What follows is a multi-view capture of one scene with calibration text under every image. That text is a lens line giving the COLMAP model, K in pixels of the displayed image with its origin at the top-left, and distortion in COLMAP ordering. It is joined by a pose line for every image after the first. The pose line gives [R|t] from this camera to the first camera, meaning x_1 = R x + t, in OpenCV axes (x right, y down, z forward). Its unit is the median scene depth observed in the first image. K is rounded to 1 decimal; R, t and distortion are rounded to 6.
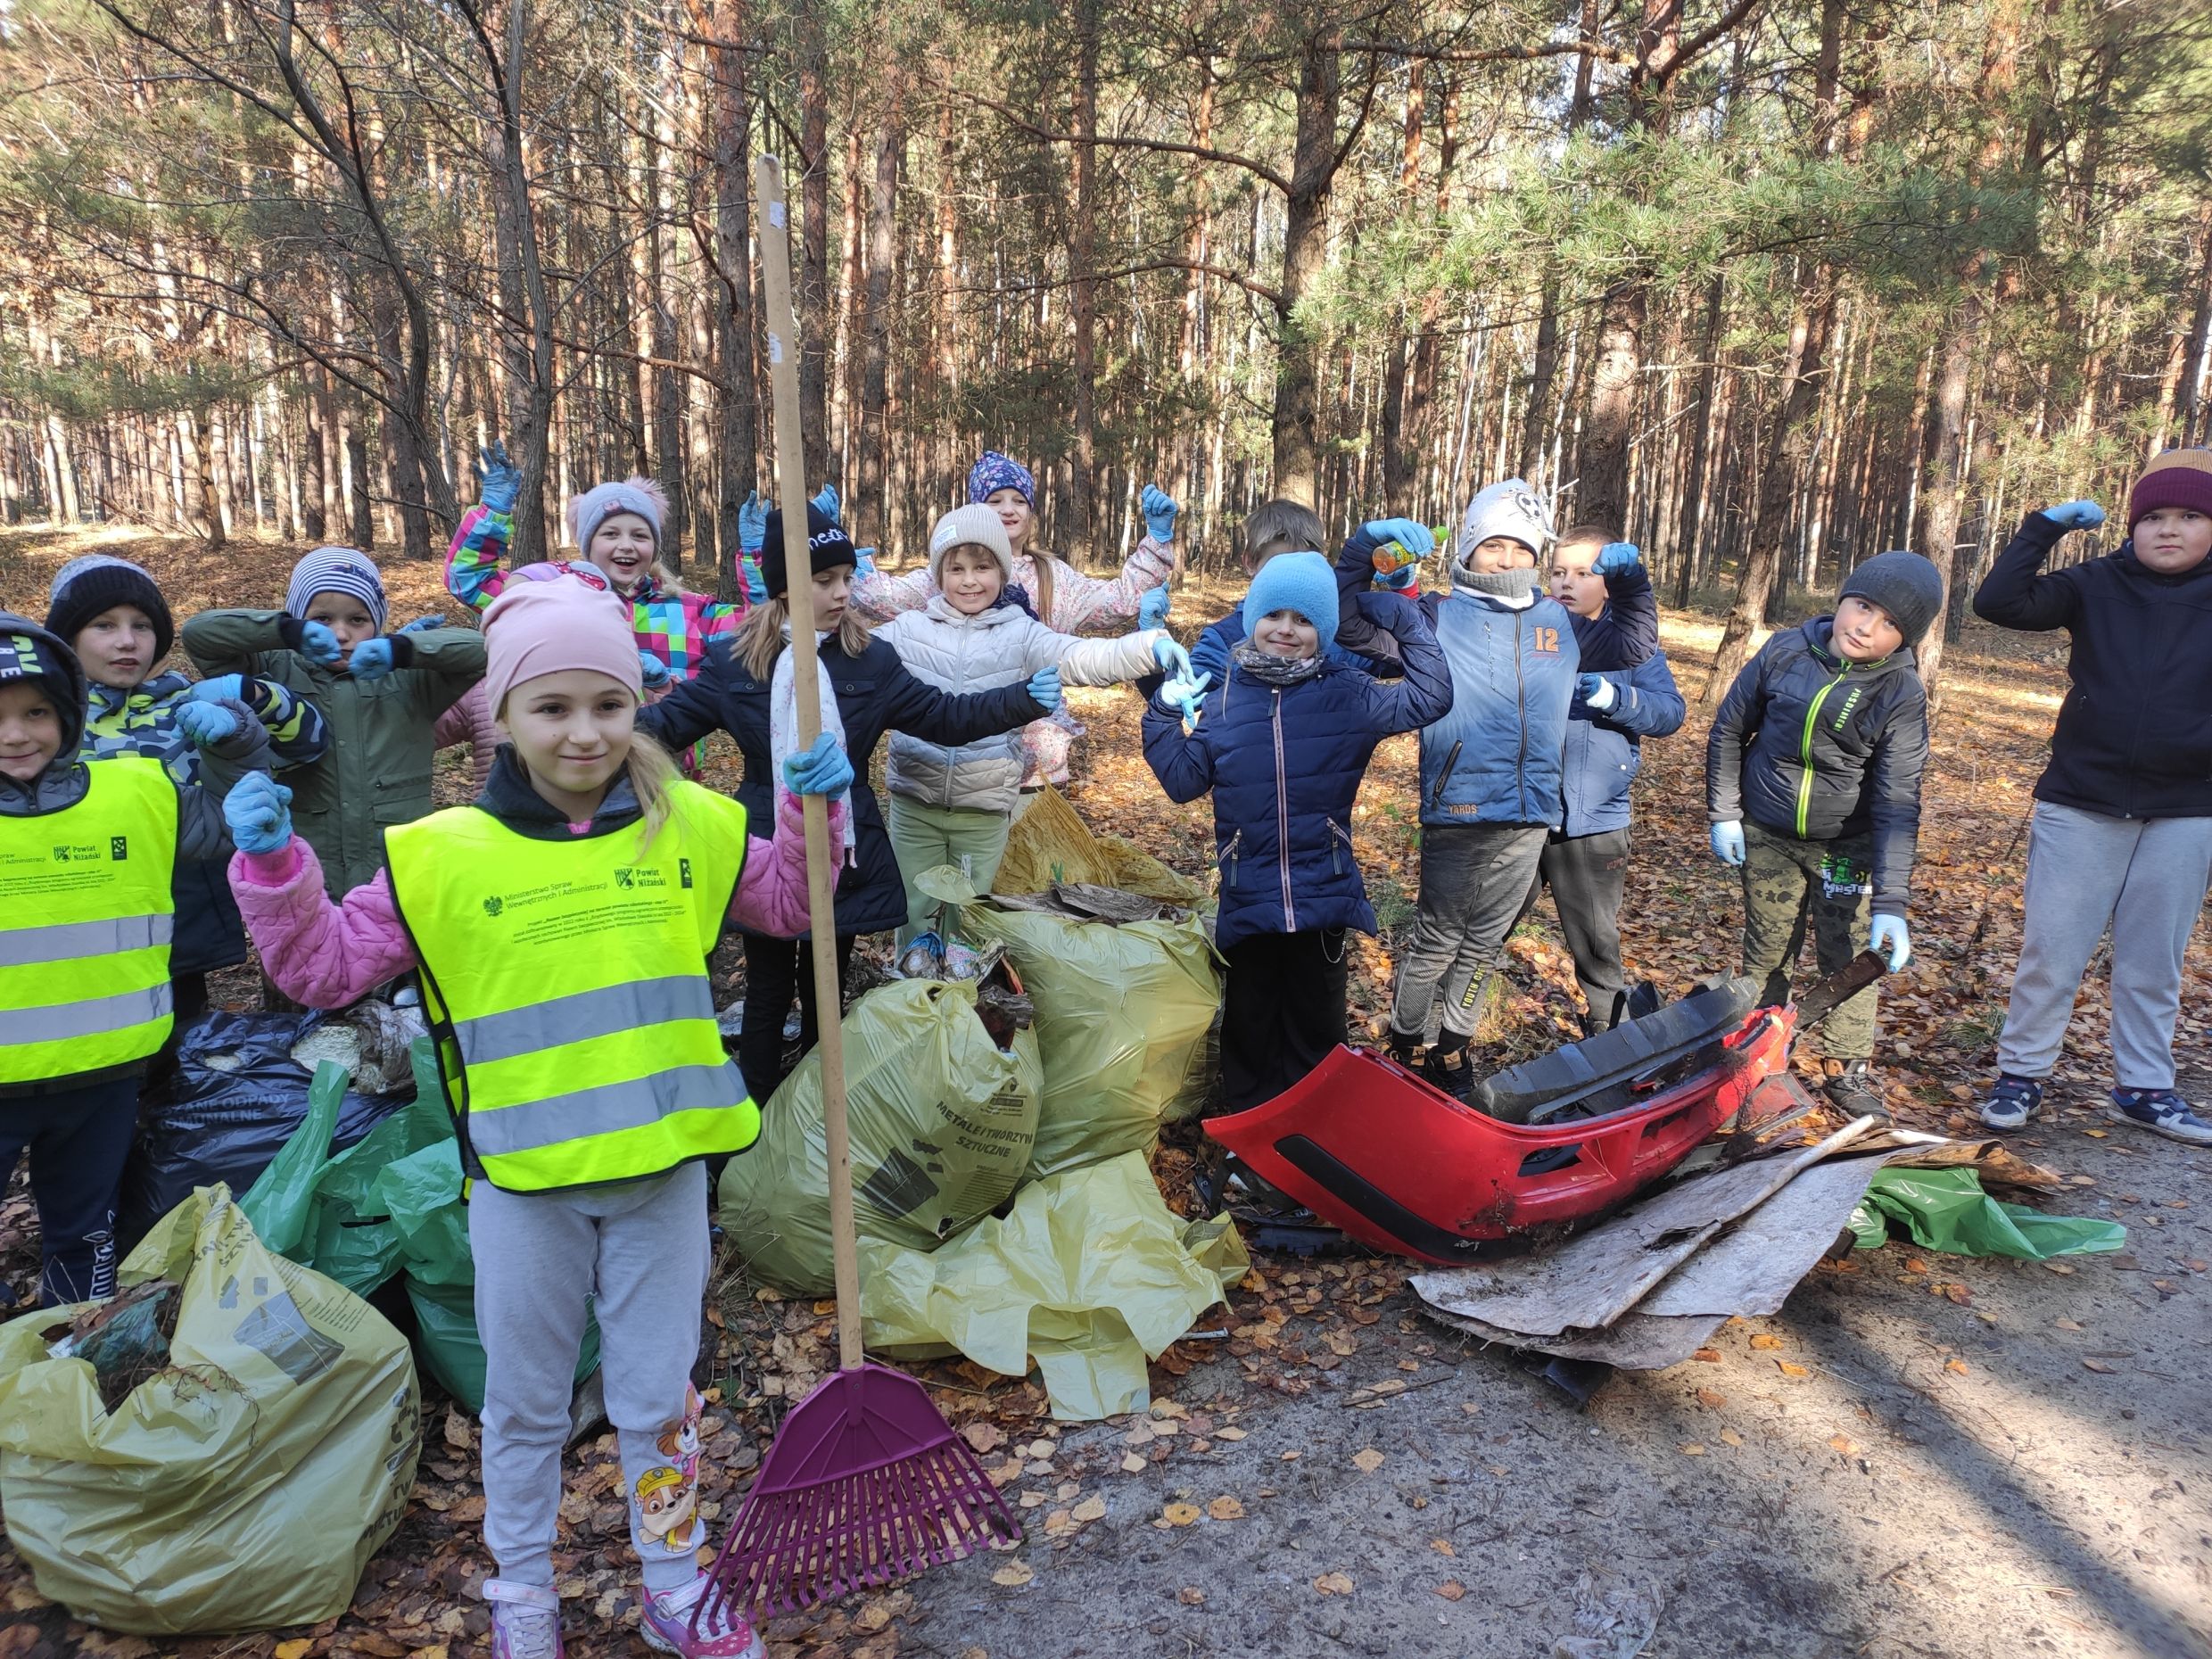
lens RADIAL K [[1603.6, 0, 1097.5], [0, 1603.6, 833.8], [0, 0, 1]] dist [0.057353, -0.052491]
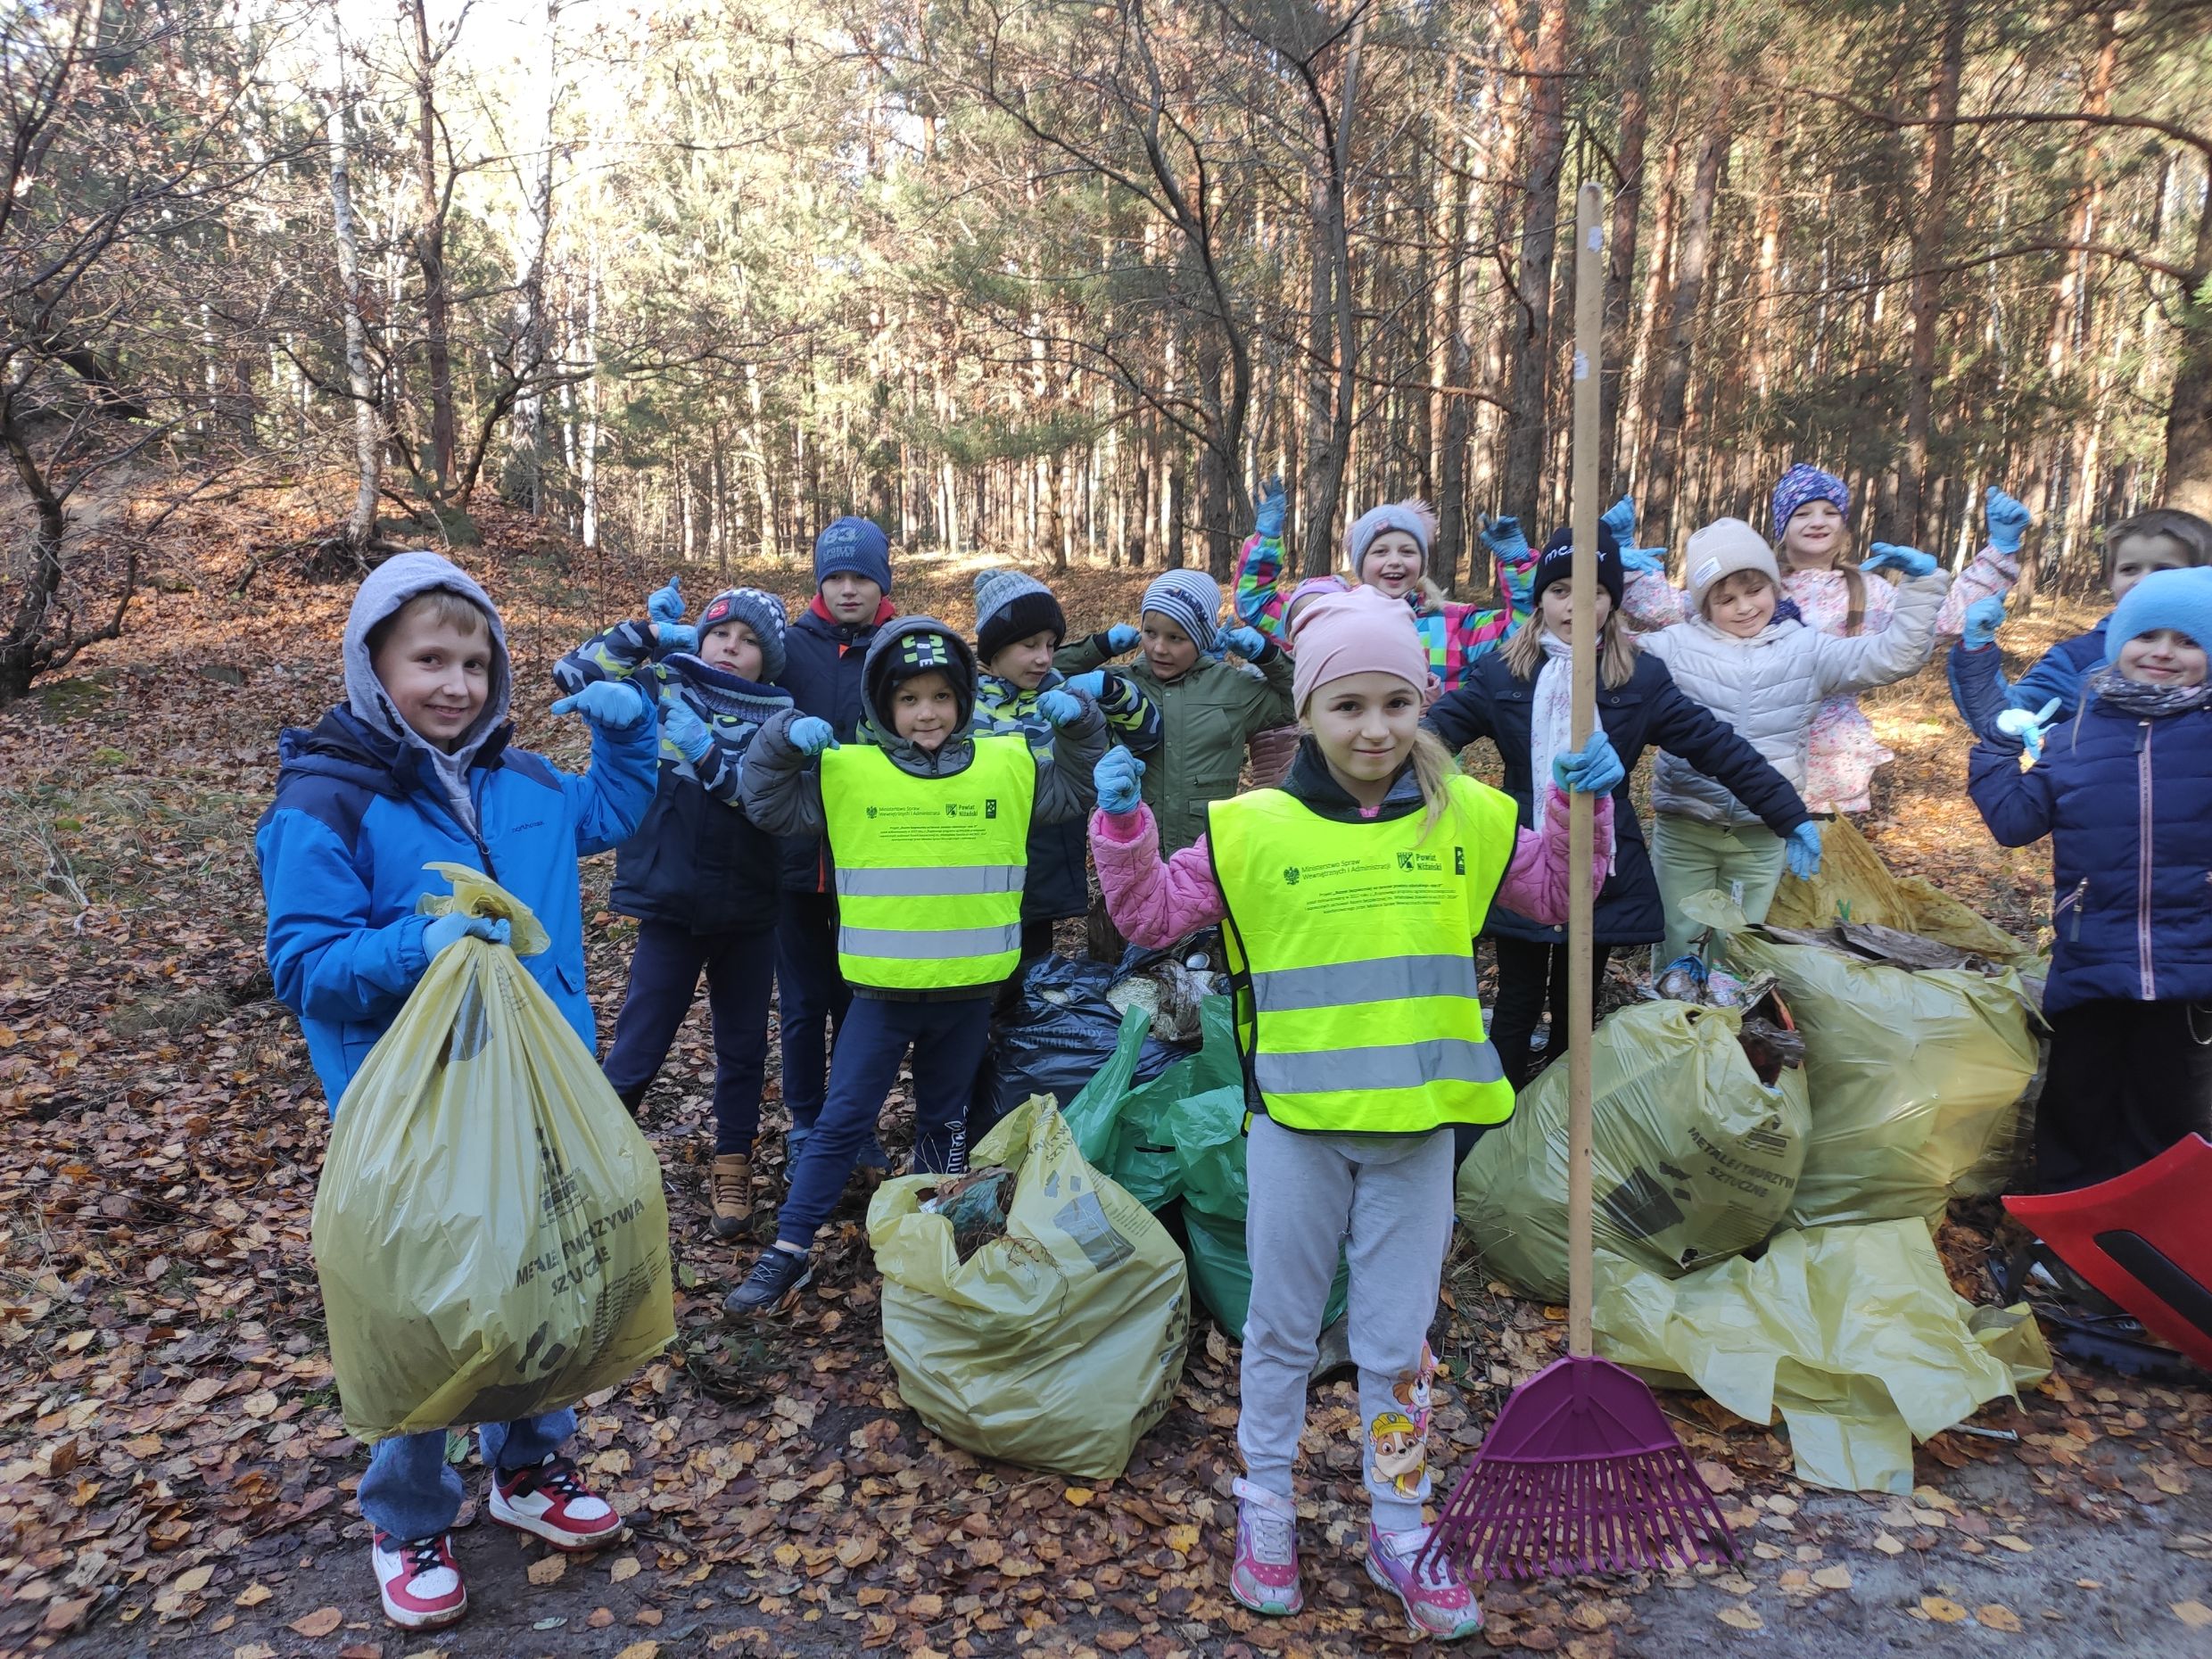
lens RADIAL K [[1603.6, 0, 1085.8], [0, 1603.6, 815.5], [0, 0, 1]] dist [0.057353, -0.052491]
pose [[0.890901, 0.069497, -0.448850, 0.001406], [-0.080803, 0.996712, -0.006058, 0.012040], [0.446953, 0.041666, 0.893587, -0.045839]]
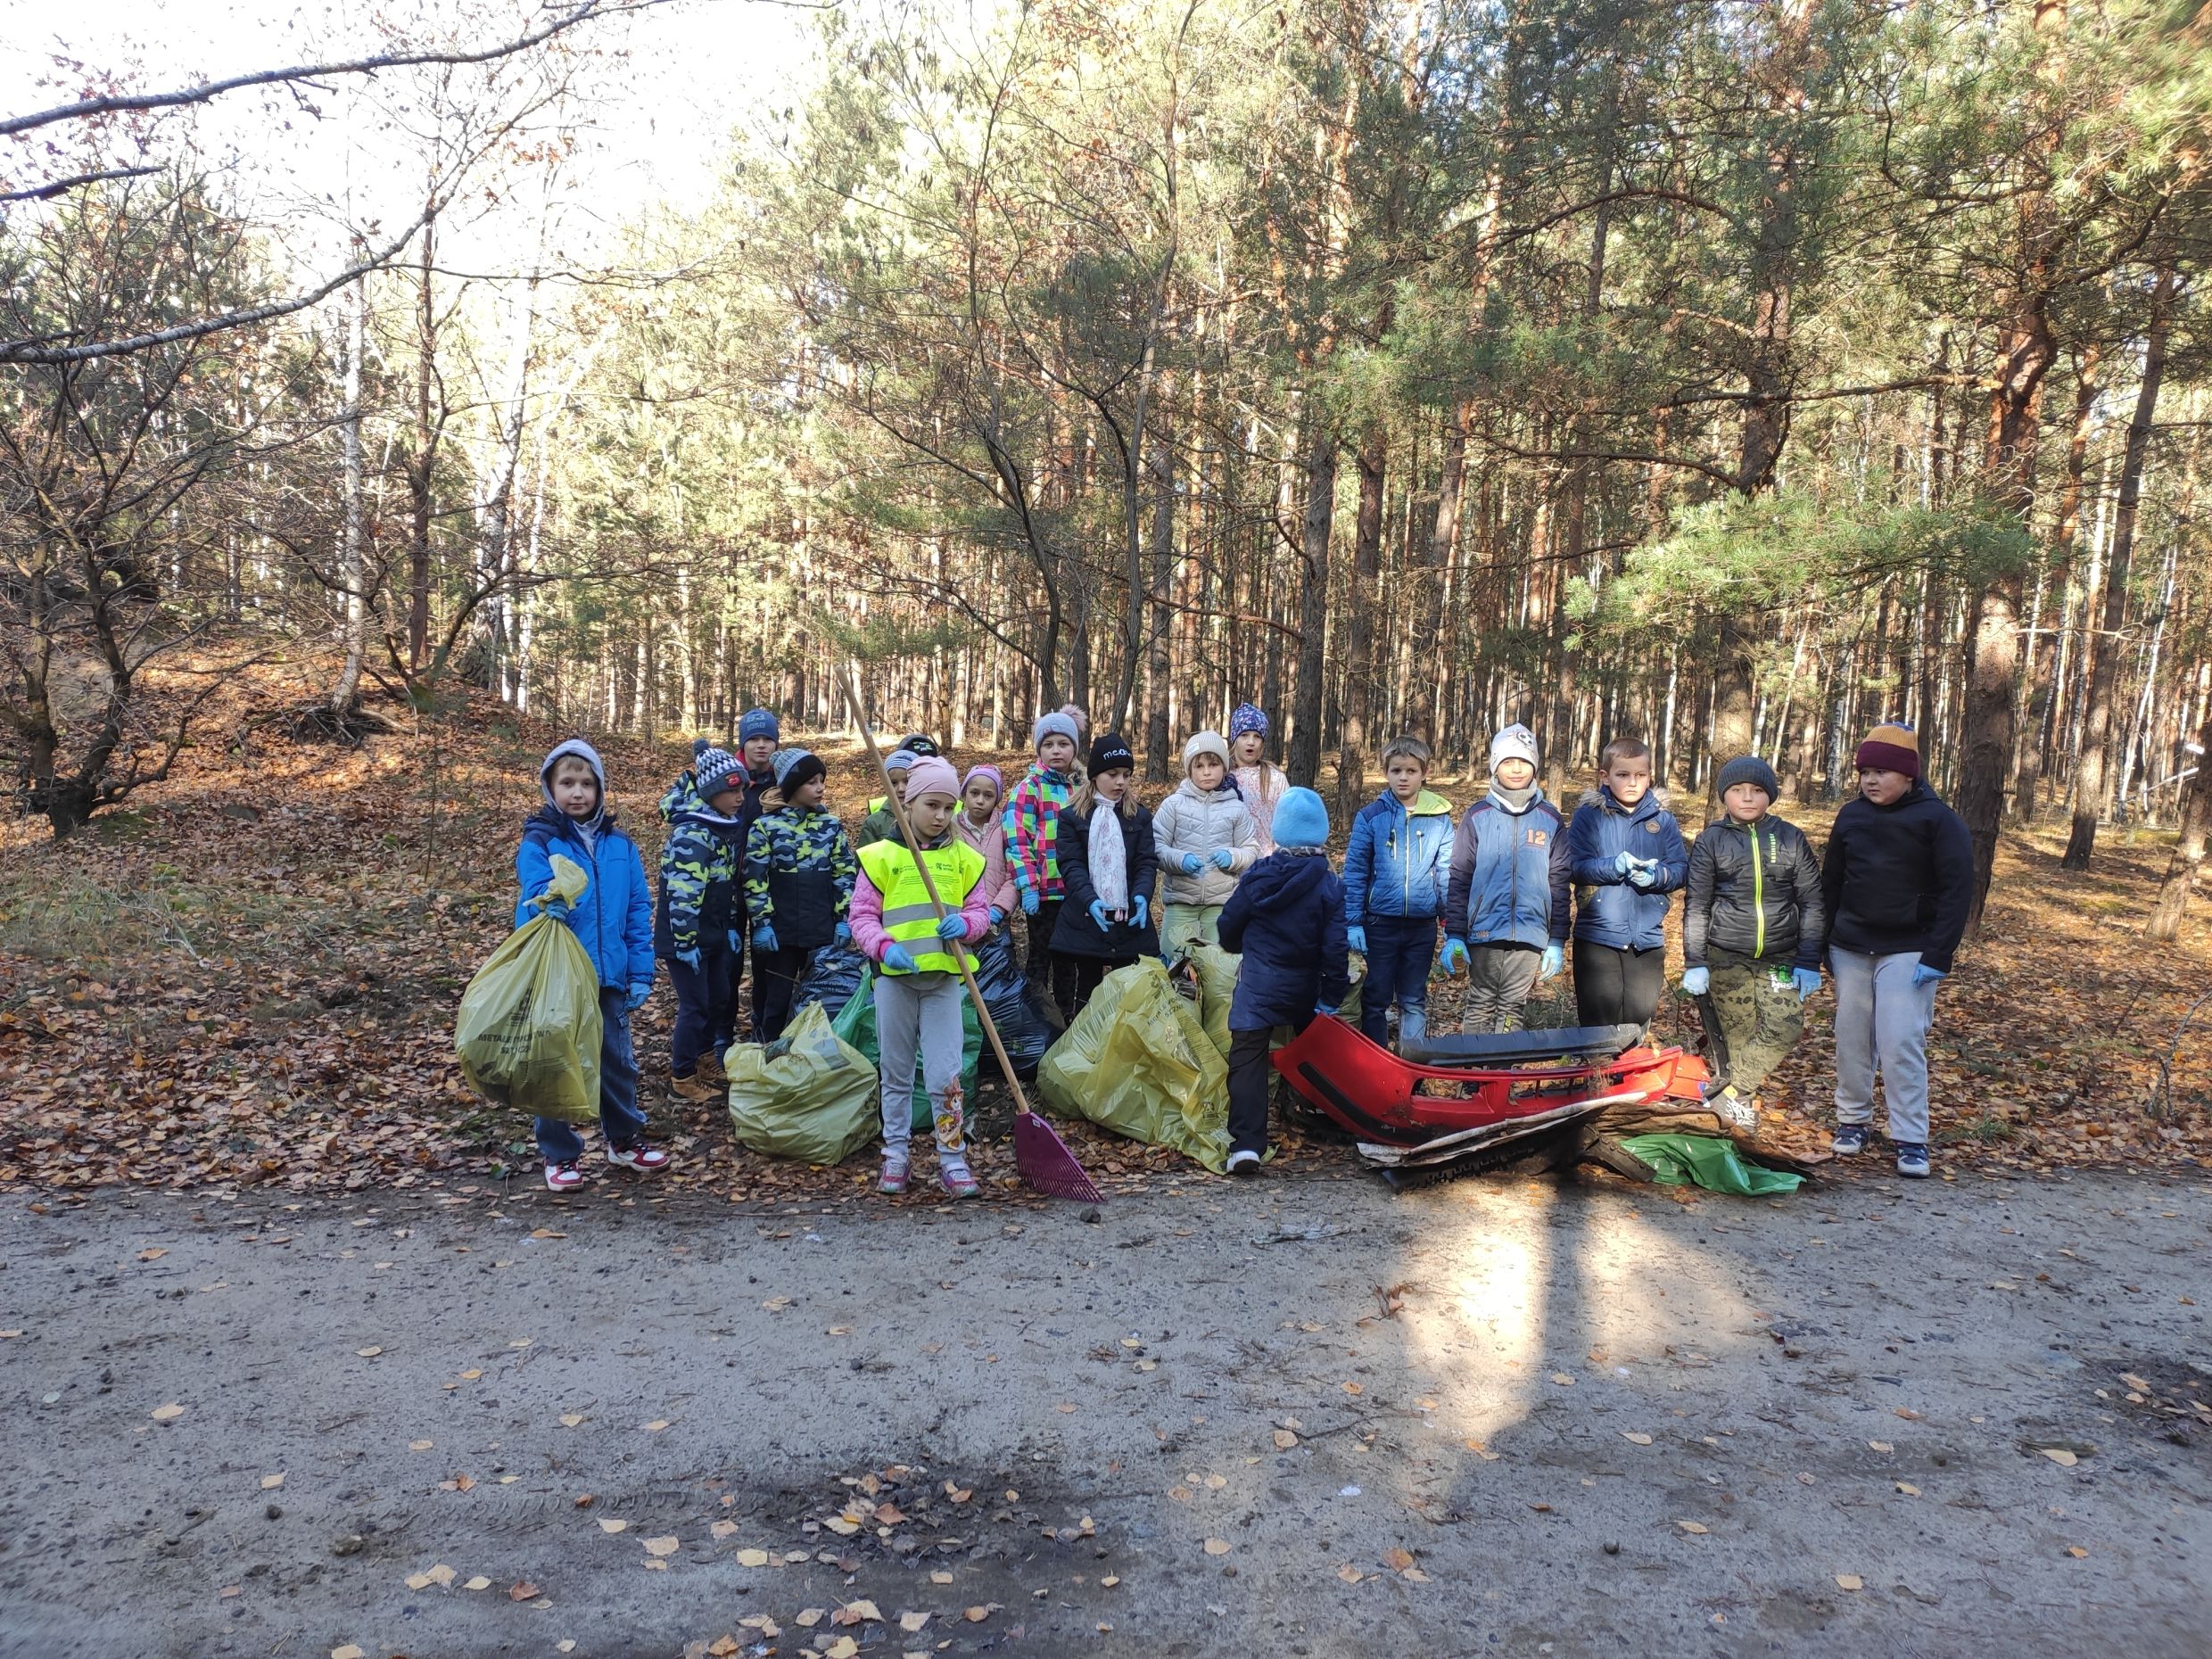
lens RADIAL K [[1603.6, 0, 1093.6], [0, 1603.6, 792.3], [0, 0, 1]] dist [0.057353, -0.052491]
pose [[0.914259, 0.038600, -0.403288, 0.646229], [-0.102756, 0.984993, -0.138672, 0.162944], [0.391883, 0.168222, 0.904505, -0.869390]]
